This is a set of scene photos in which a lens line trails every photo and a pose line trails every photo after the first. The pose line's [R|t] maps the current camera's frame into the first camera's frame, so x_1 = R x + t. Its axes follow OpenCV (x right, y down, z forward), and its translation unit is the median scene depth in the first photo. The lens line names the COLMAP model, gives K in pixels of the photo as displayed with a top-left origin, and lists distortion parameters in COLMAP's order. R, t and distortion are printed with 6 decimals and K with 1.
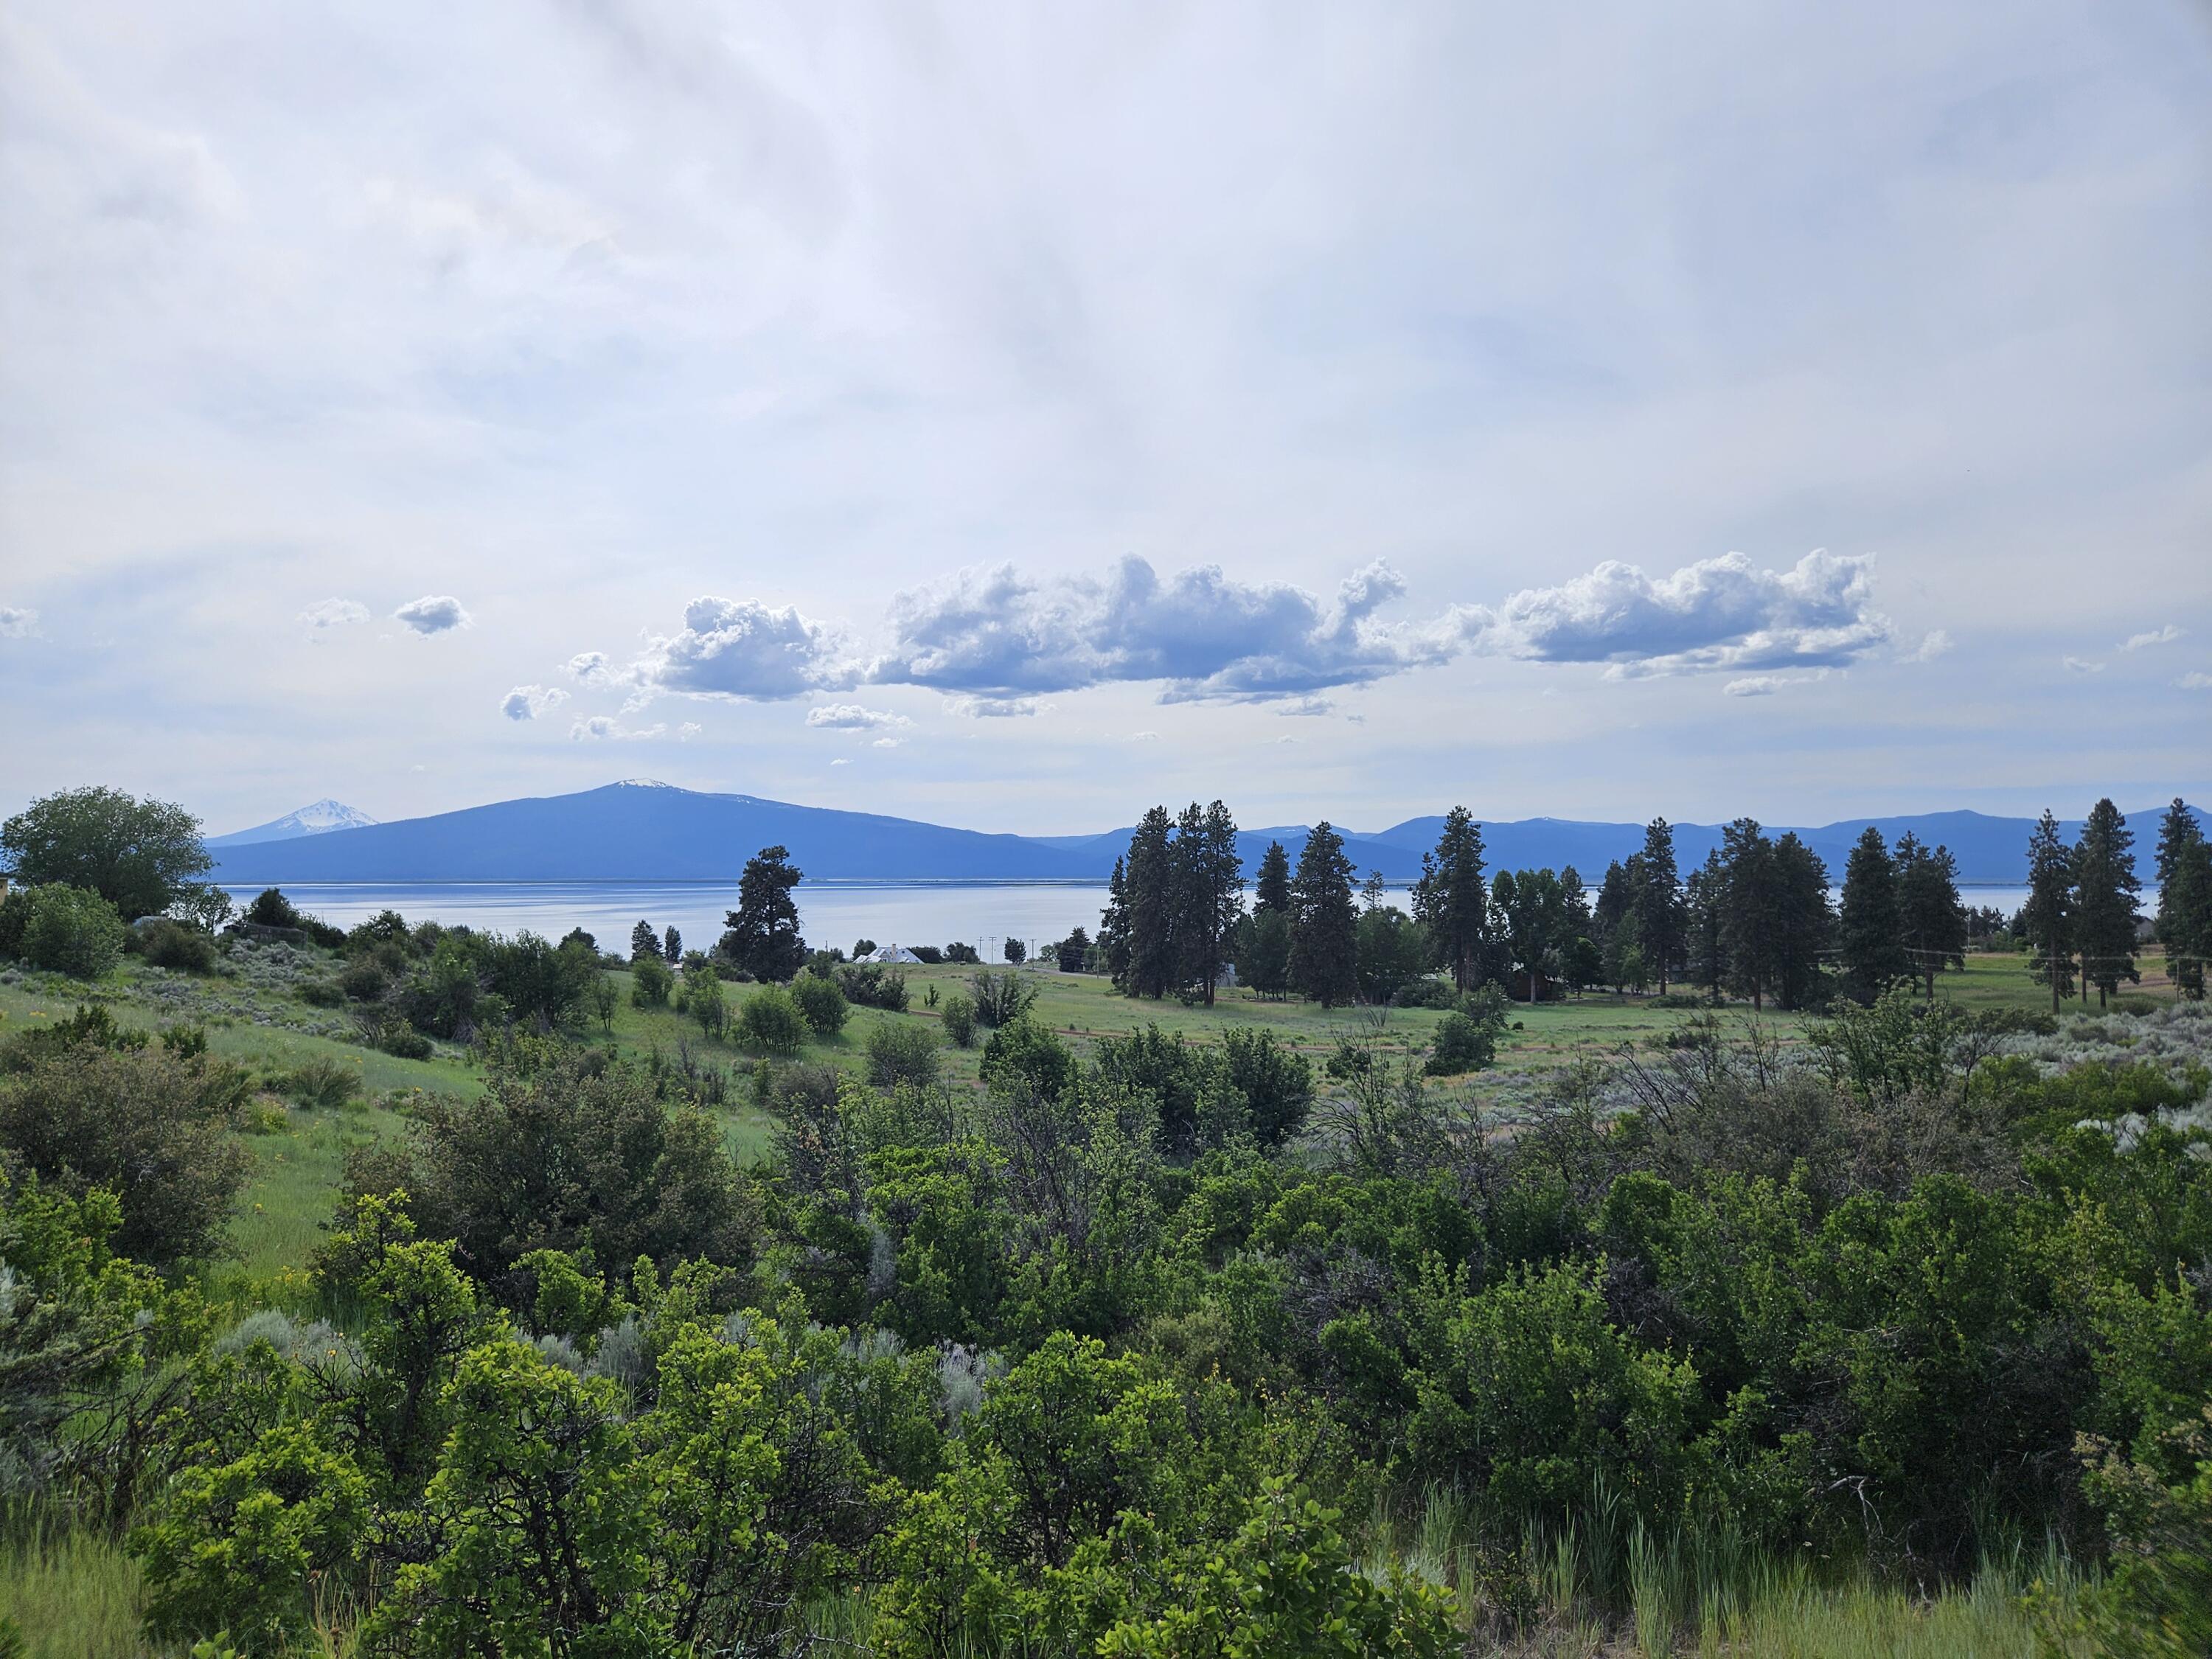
lens RADIAL K [[1470.7, 0, 1102.5], [0, 1470.7, 825.0], [0, 0, 1]] dist [0.081008, -0.068792]
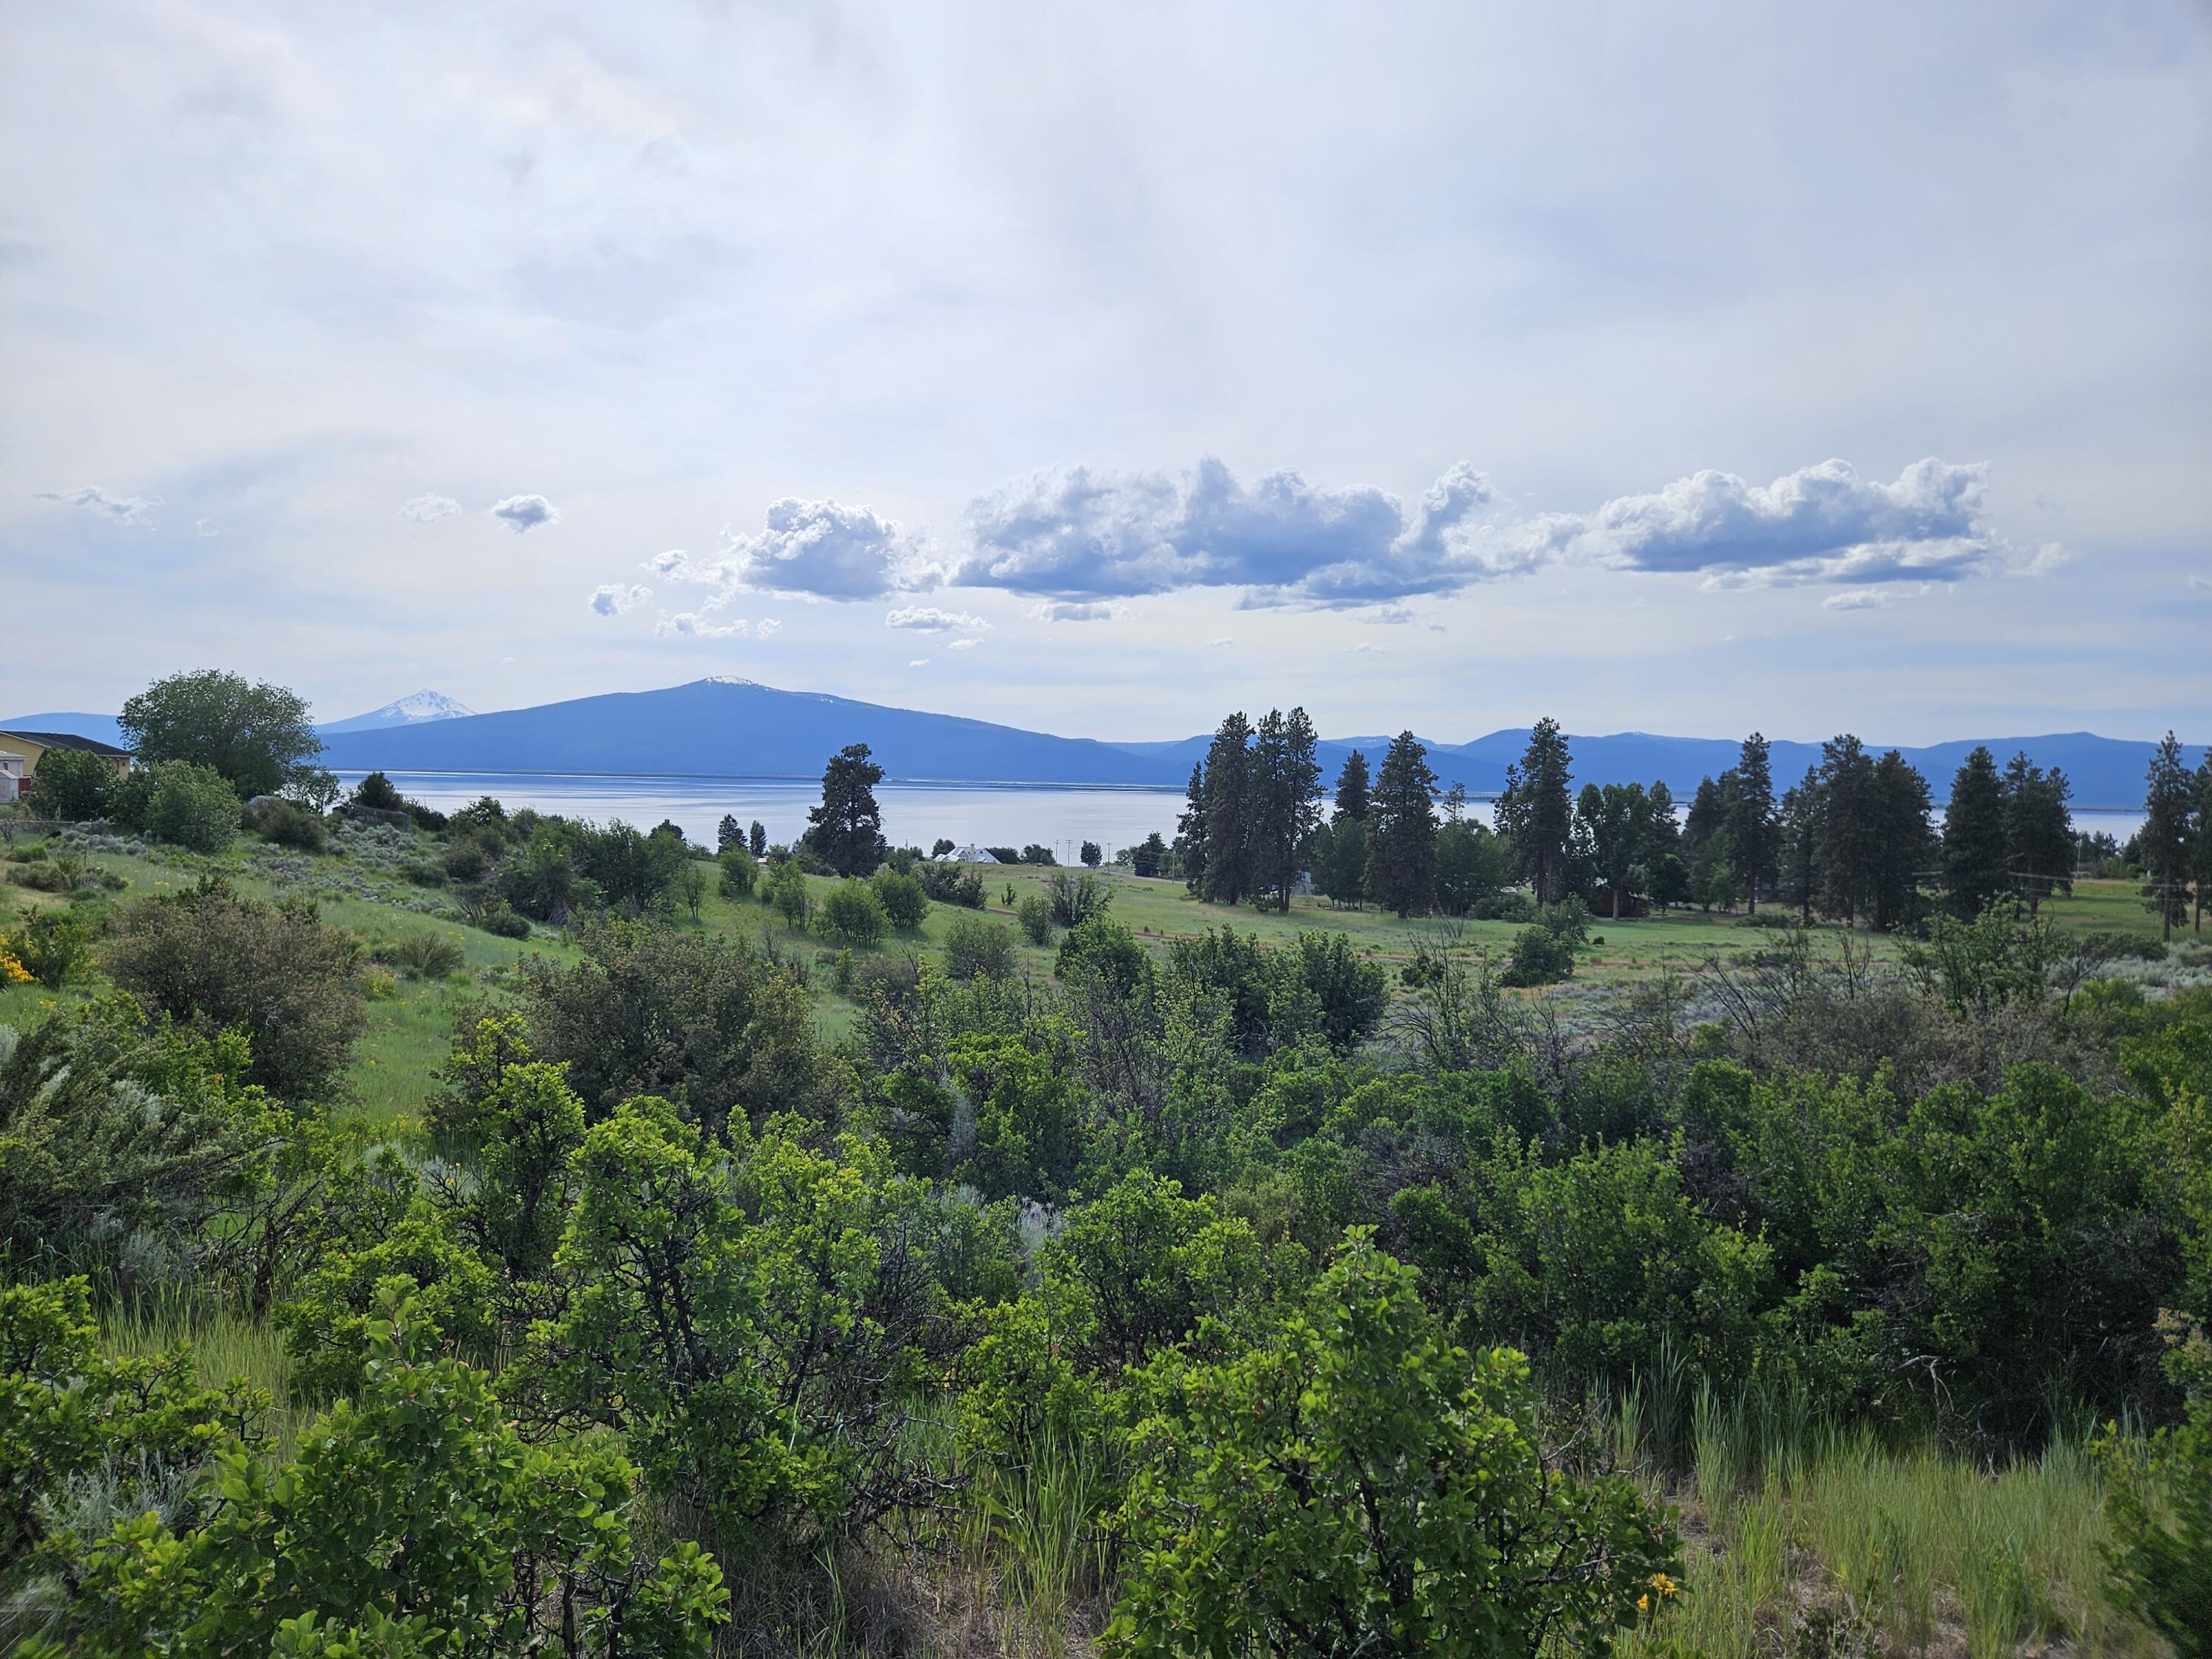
lens RADIAL K [[1470.7, 0, 1096.9], [0, 1470.7, 814.0], [0, 0, 1]] dist [0.081008, -0.068792]
pose [[0.998155, 0.023661, -0.055913, -0.000545], [-0.020452, 0.998148, 0.057285, 0.003009], [0.057165, -0.056036, 0.996791, -0.001181]]
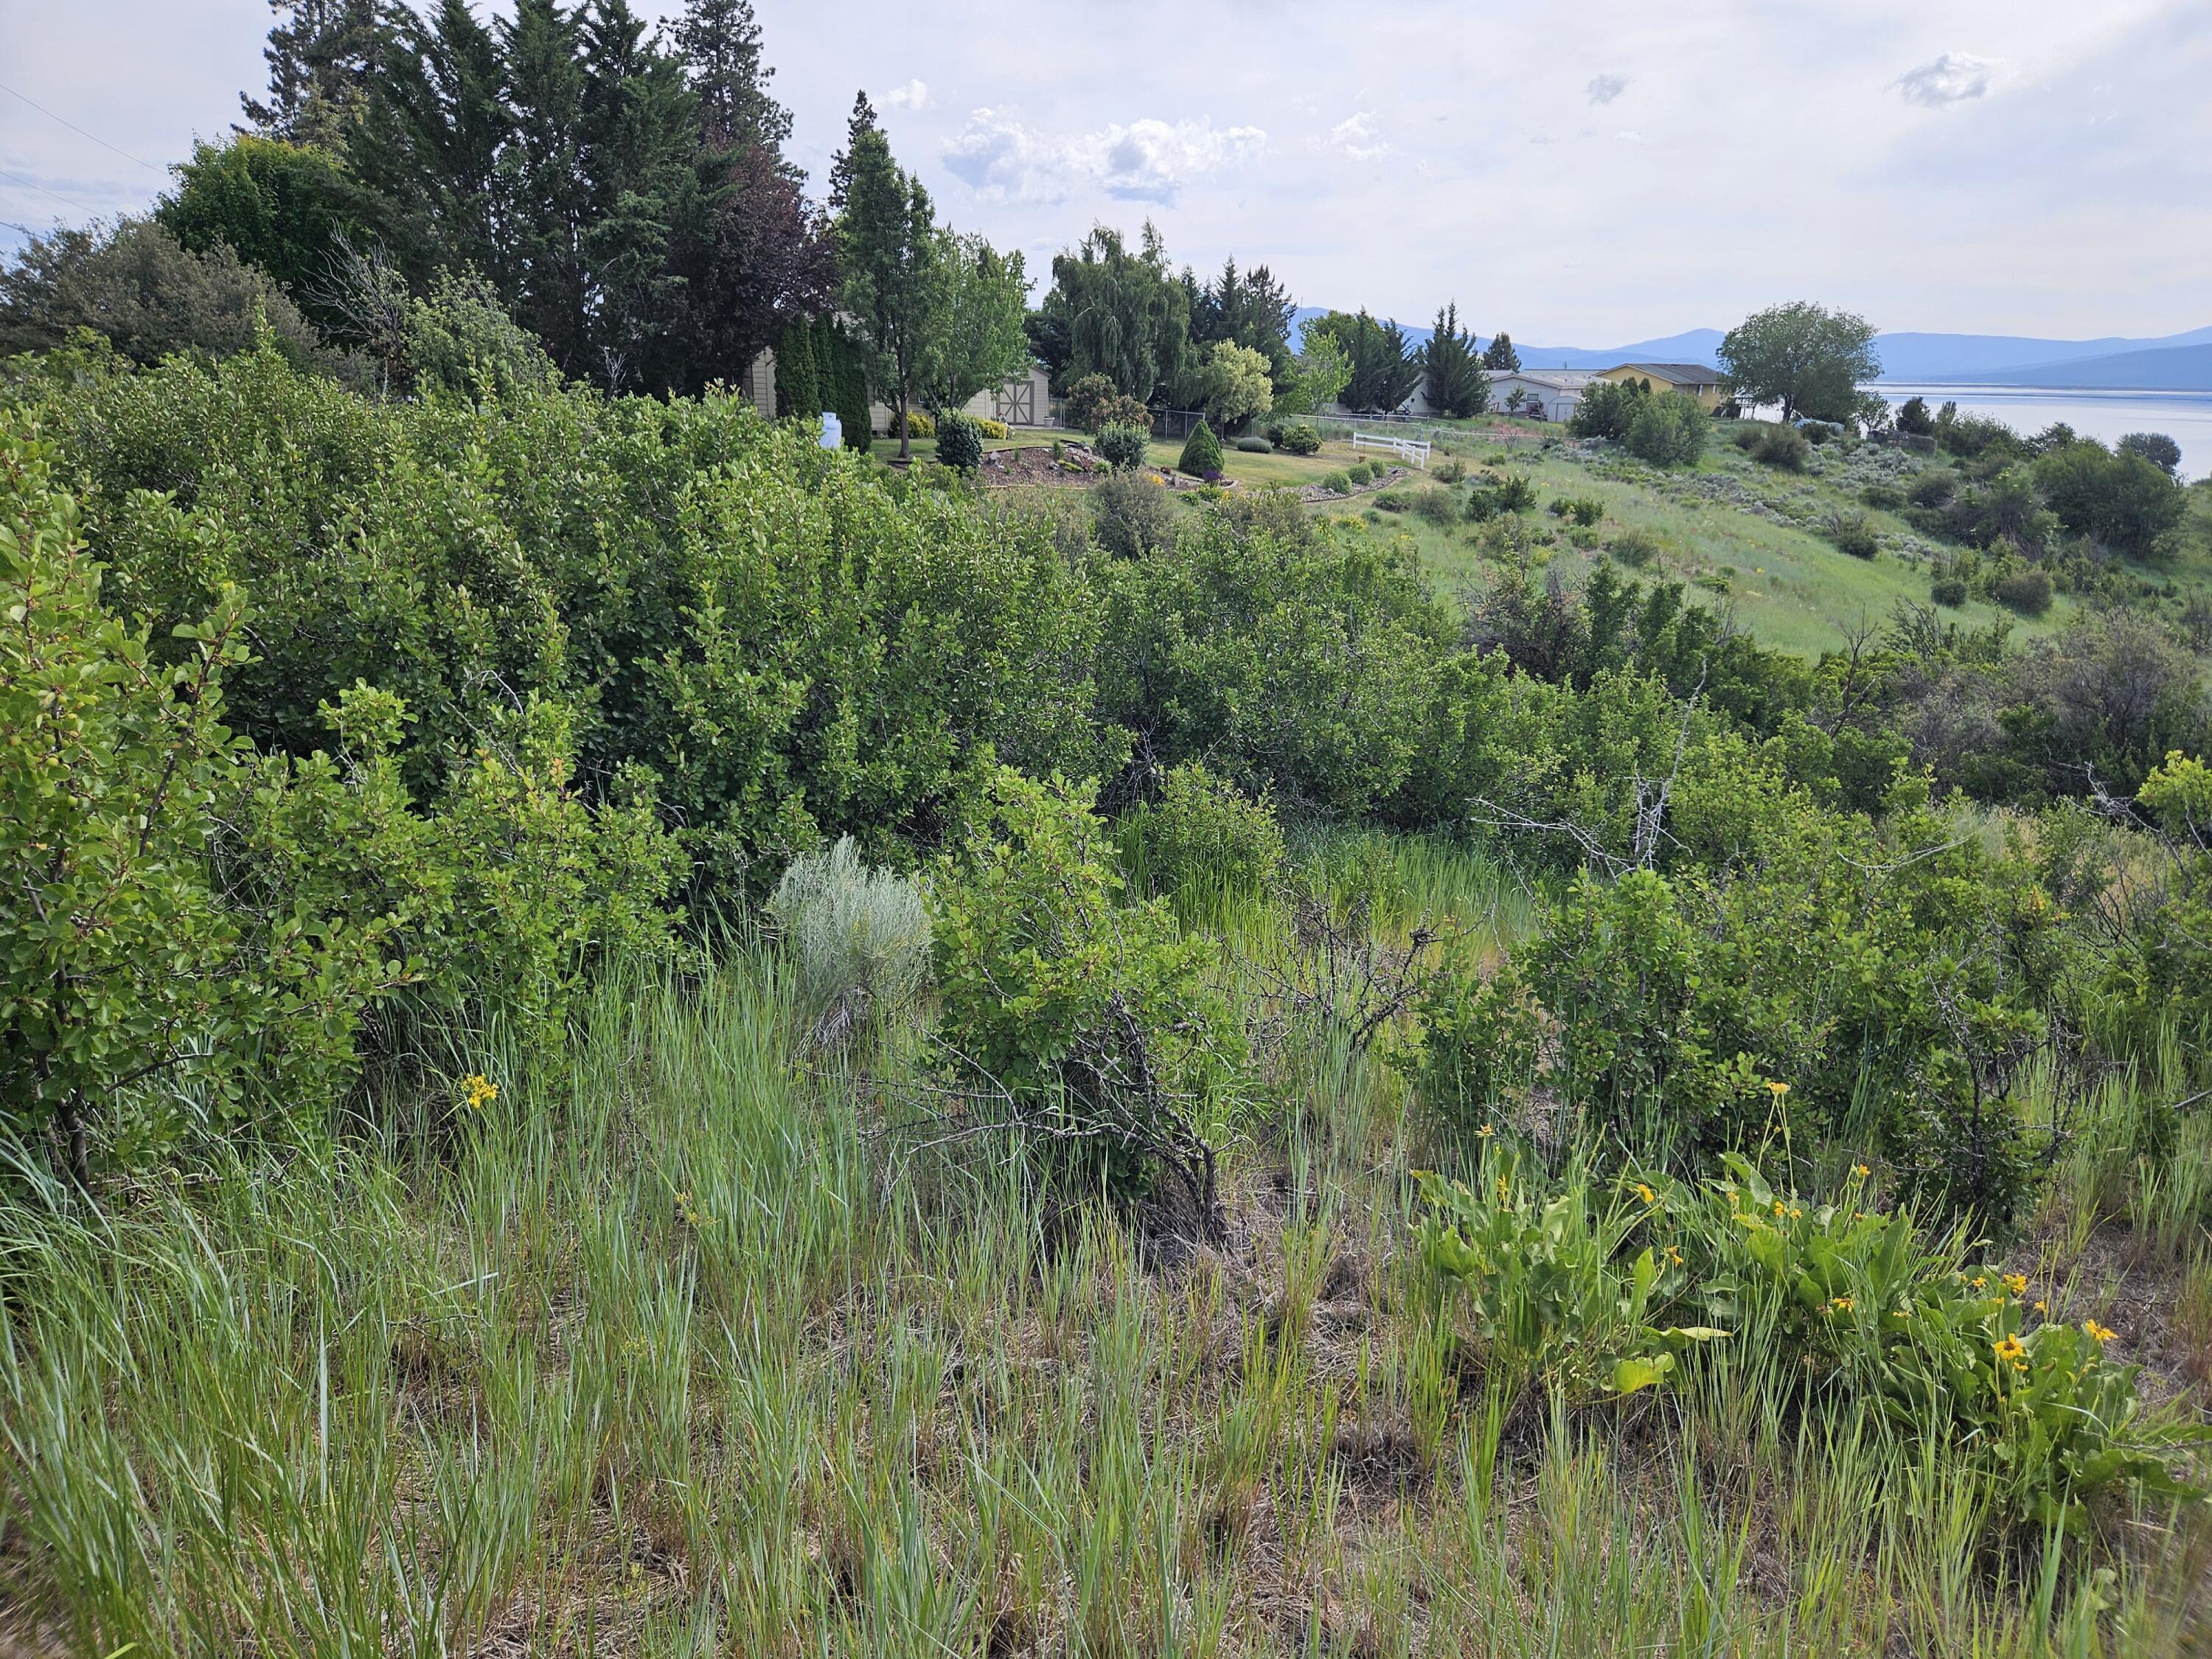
lens RADIAL K [[1470.7, 0, 1121.7], [0, 1470.7, 834.6], [0, 0, 1]] dist [0.081008, -0.068792]
pose [[0.442345, 0.278975, -0.852352, 0.307232], [0.009765, 0.948835, 0.315621, -0.007871], [0.896792, -0.147937, 0.416989, -0.016404]]
